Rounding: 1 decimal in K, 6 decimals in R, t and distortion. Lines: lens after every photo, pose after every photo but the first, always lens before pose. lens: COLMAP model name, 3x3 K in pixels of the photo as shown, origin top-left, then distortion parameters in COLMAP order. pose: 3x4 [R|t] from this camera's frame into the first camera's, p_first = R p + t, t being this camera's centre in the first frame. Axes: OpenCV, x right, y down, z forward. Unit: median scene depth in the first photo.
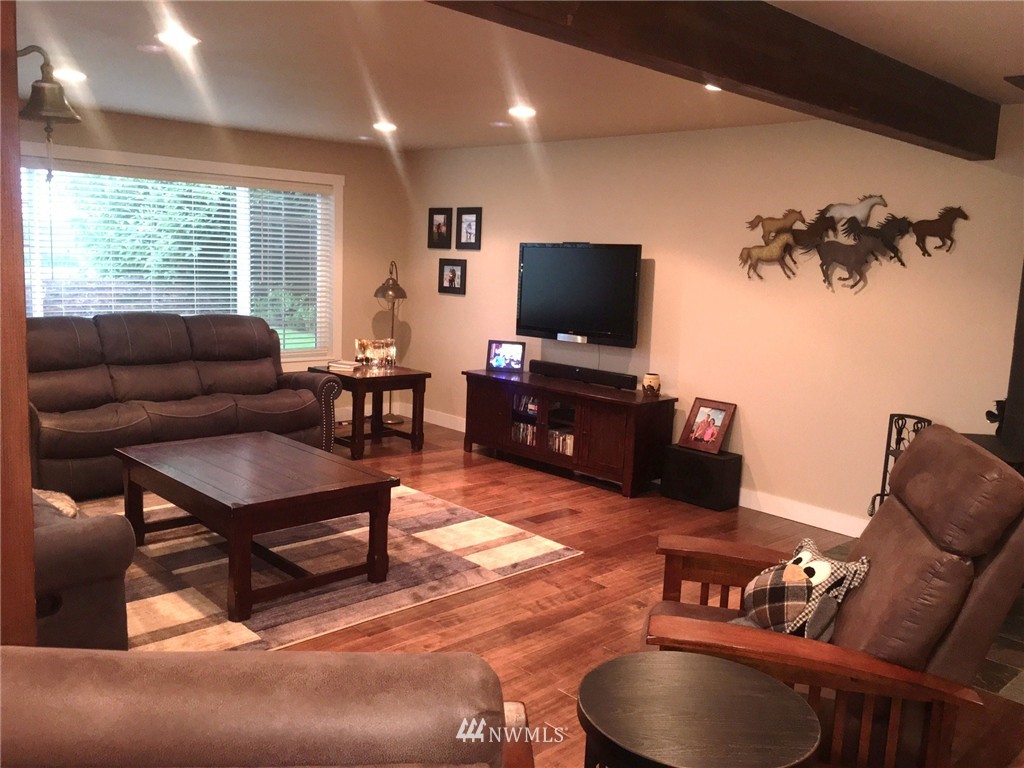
lens RADIAL K [[873.9, 0, 510.4], [0, 873.9, 384.5], [0, 0, 1]] dist [0.045499, -0.019766]
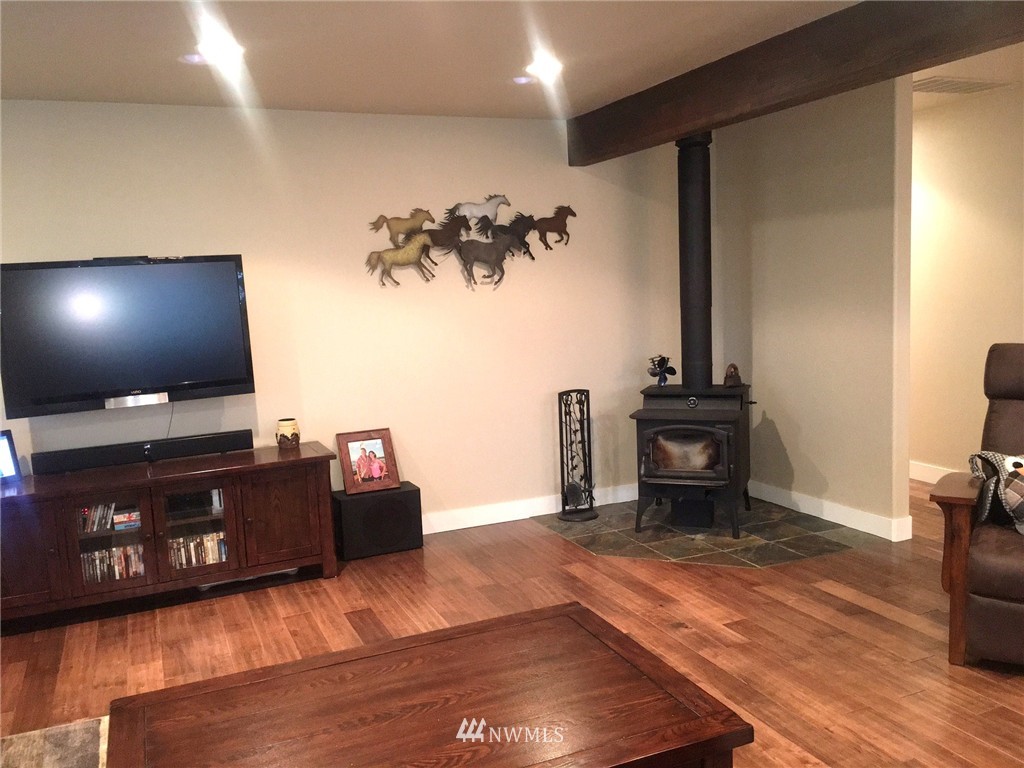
lens RADIAL K [[873.9, 0, 510.4], [0, 873.9, 384.6], [0, 0, 1]] dist [0.045499, -0.019766]
pose [[0.341857, -0.175125, 0.923290, -0.540976], [0.198406, 0.973787, 0.111241, -0.100140], [-0.918569, 0.145158, 0.367642, 0.591263]]
